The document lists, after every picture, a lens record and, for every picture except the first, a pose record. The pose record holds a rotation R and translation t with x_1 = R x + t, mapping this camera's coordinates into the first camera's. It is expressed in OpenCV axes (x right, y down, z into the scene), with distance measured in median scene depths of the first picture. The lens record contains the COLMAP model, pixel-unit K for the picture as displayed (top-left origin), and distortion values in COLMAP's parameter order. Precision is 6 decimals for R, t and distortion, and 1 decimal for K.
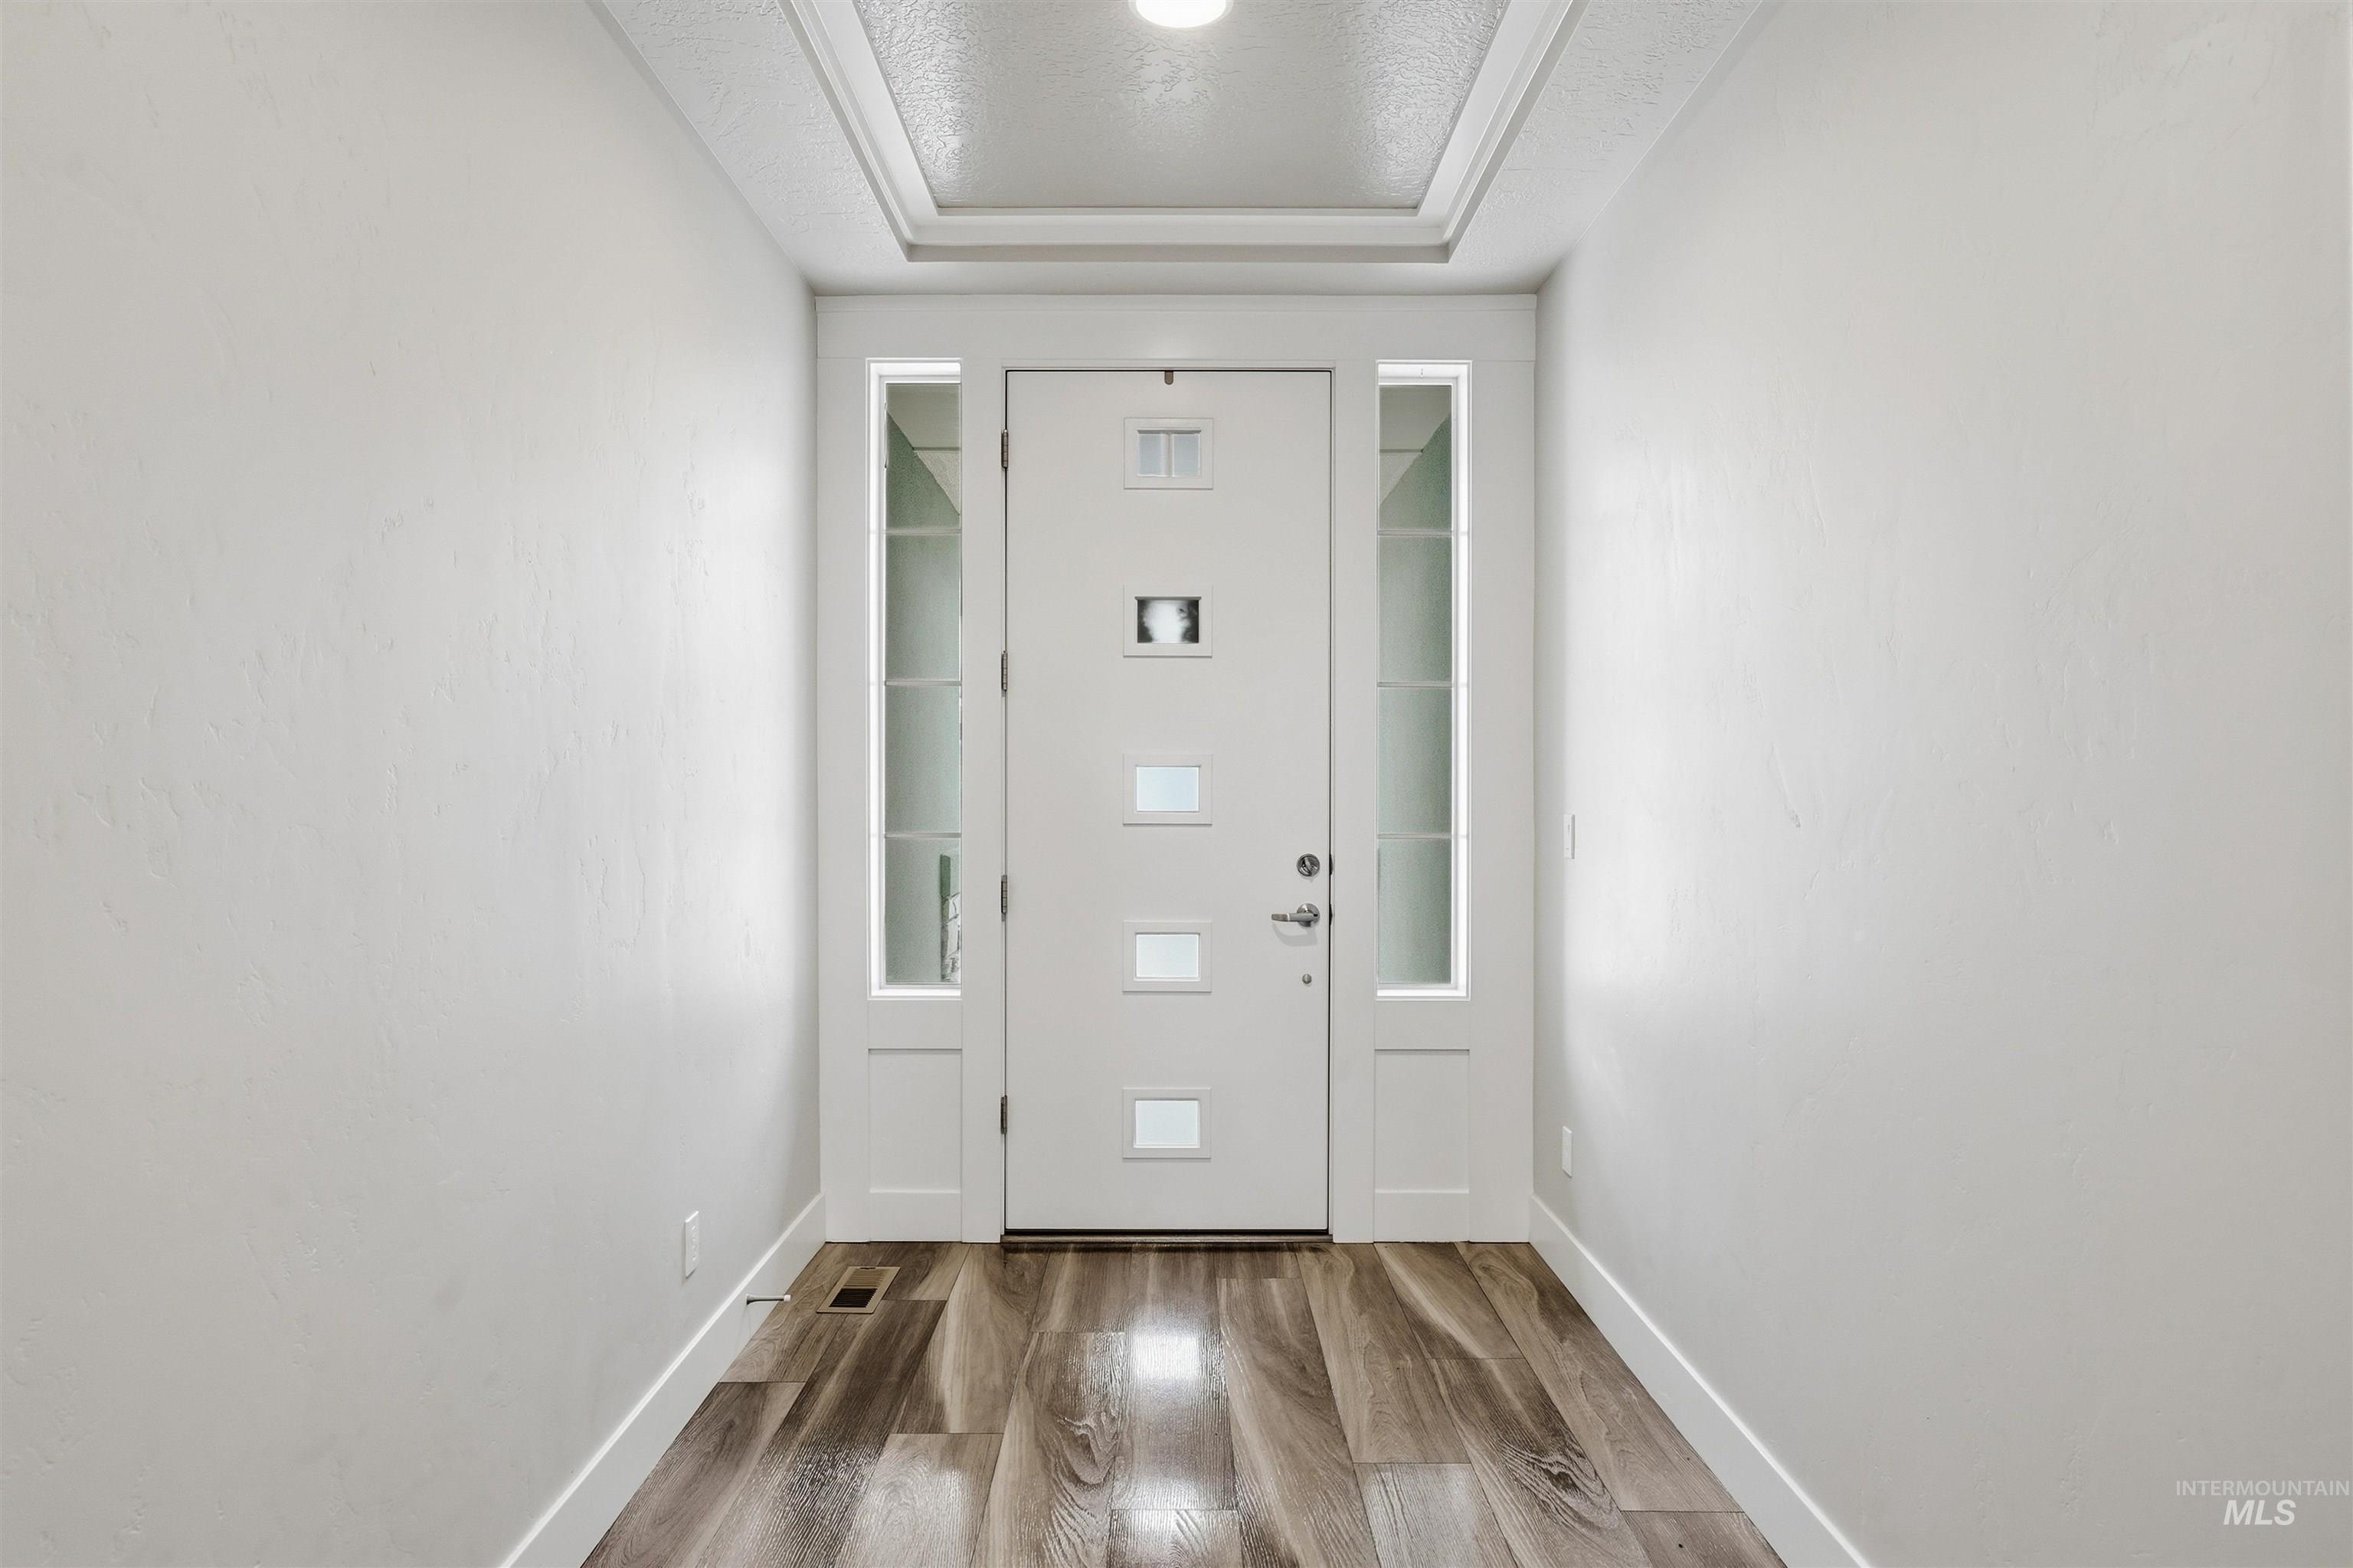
lens RADIAL K [[1449.5, 0, 1172.1], [0, 1449.5, 789.8], [0, 0, 1]] dist [-0.036511, 0.053750]
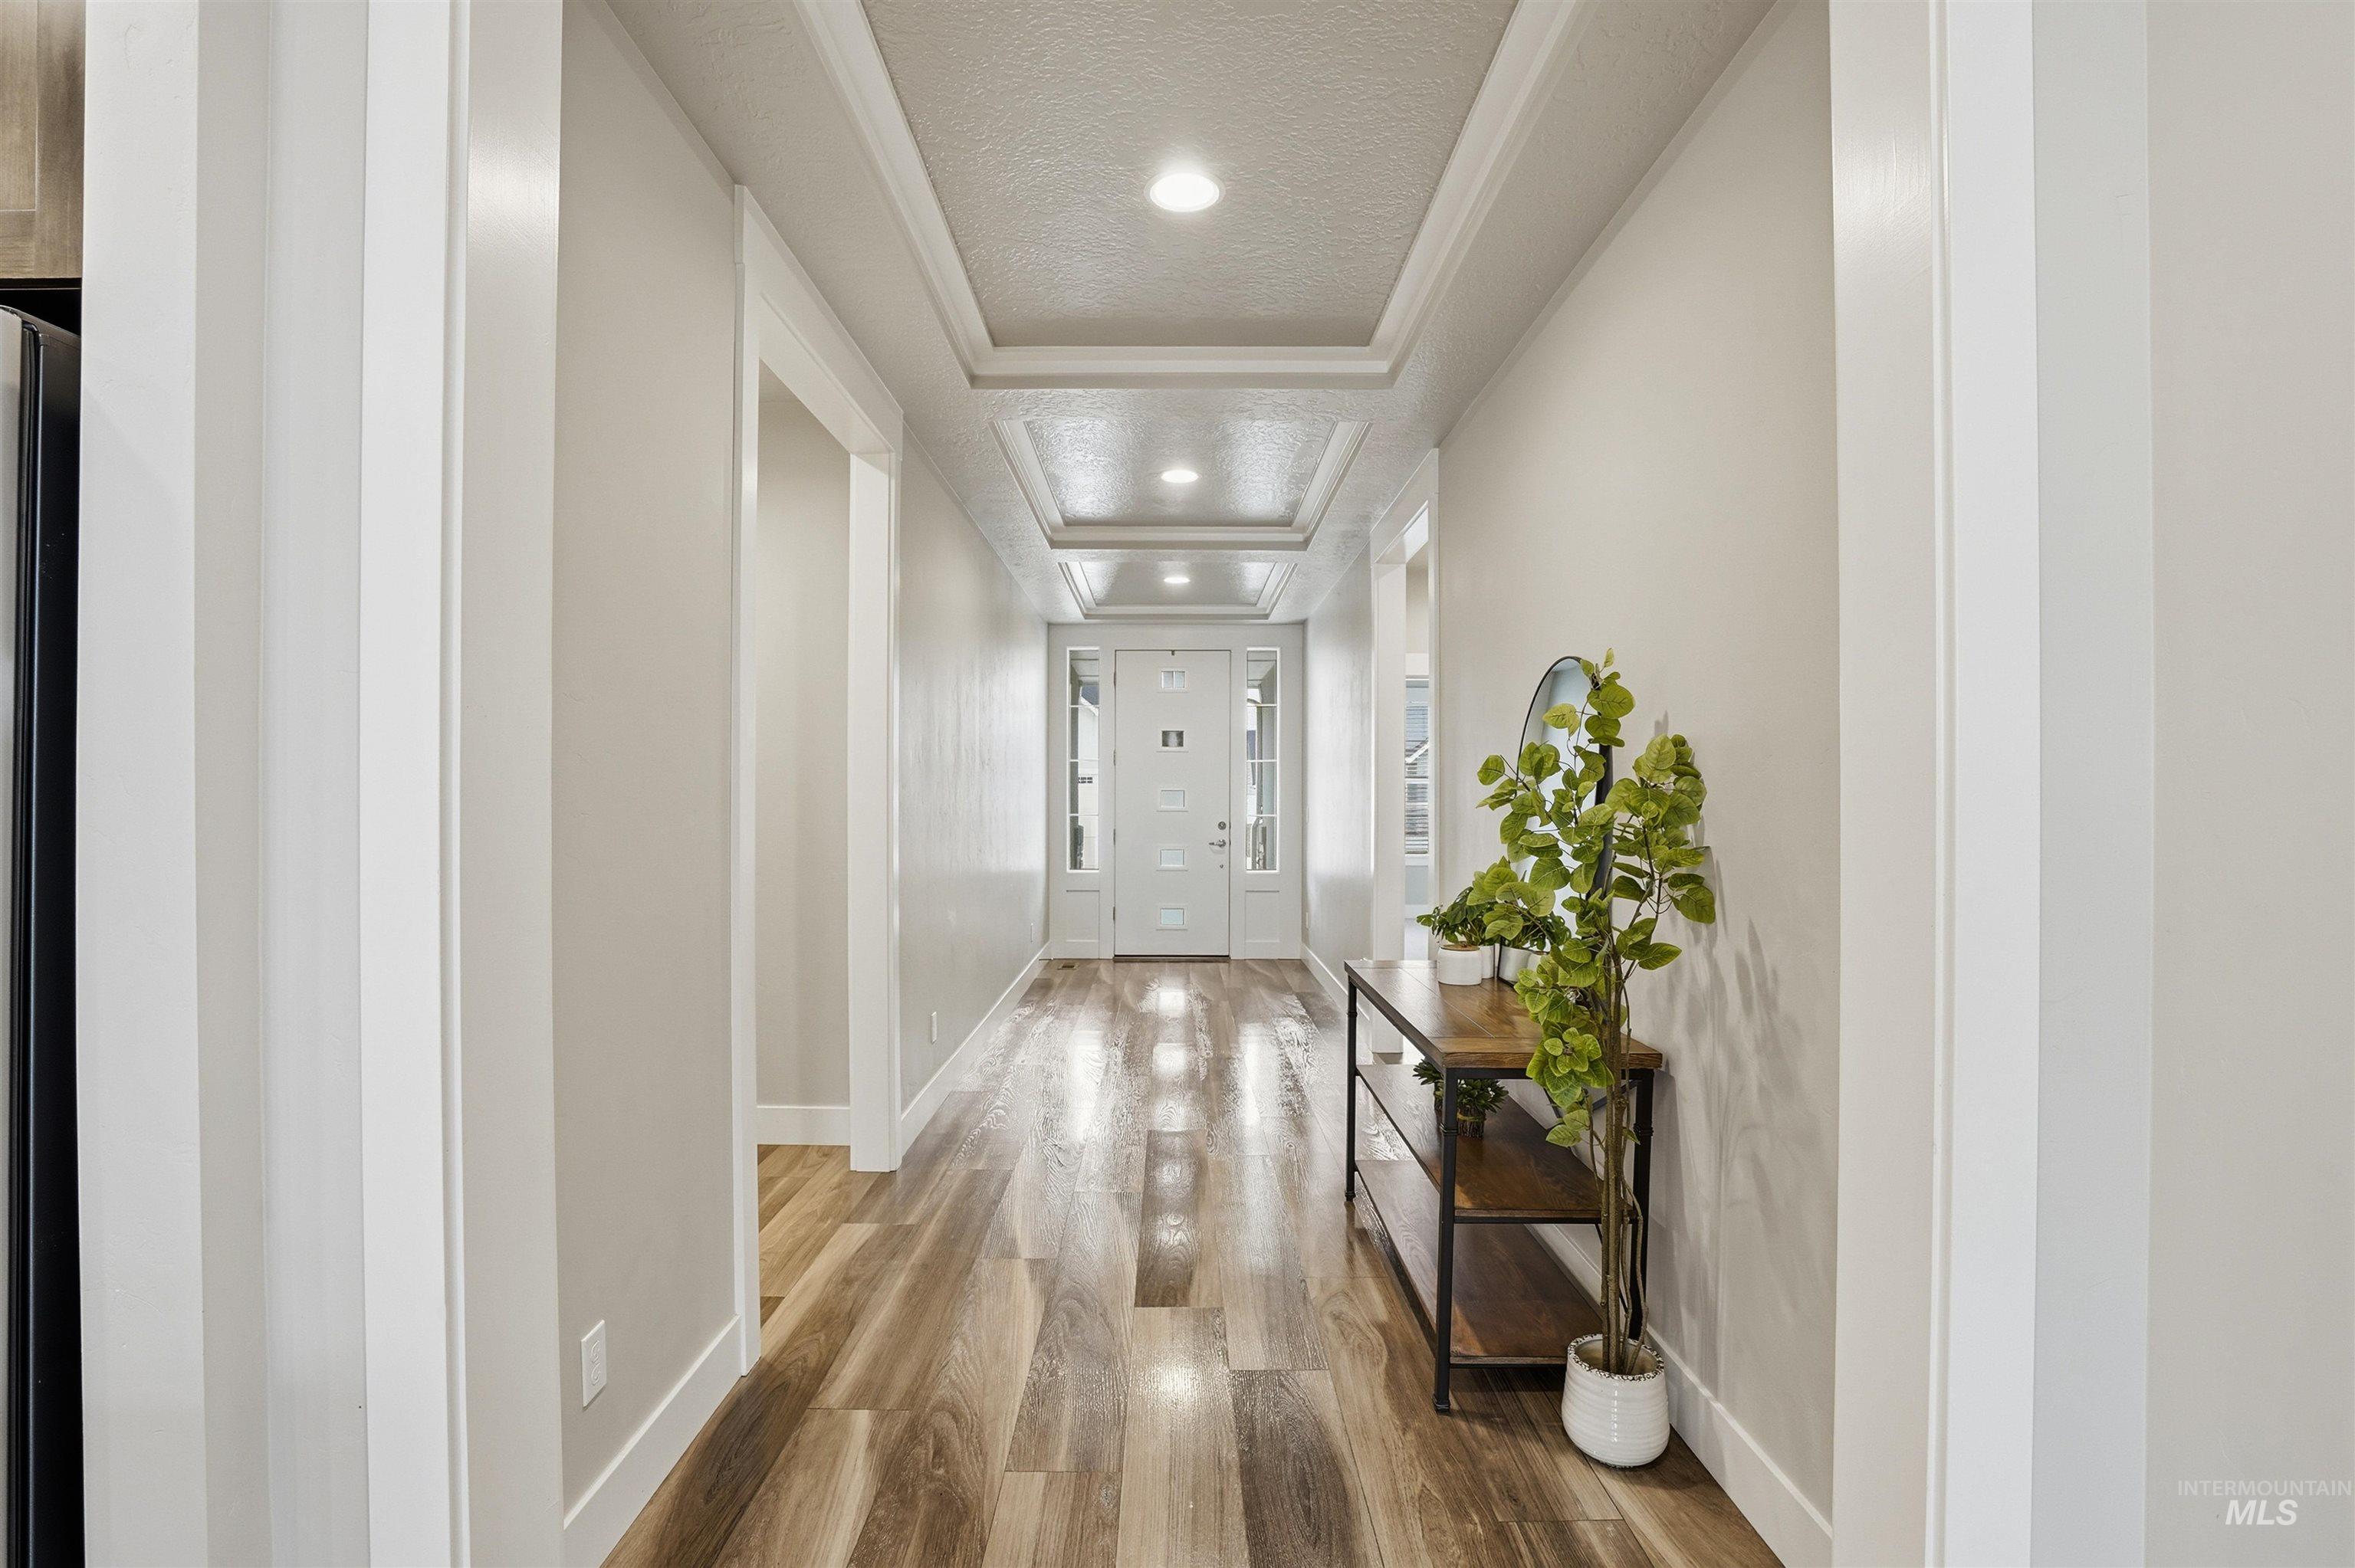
lens RADIAL K [[1102.4, 0, 1165.7], [0, 1102.4, 787.6], [0, 0, 1]] dist [-0.068723, 0.026986]
pose [[0.999929, 0.001777, -0.011757, 0.009068], [-0.001859, 0.999974, -0.007014, -0.007194], [0.011745, 0.007036, 0.999906, -1.168103]]
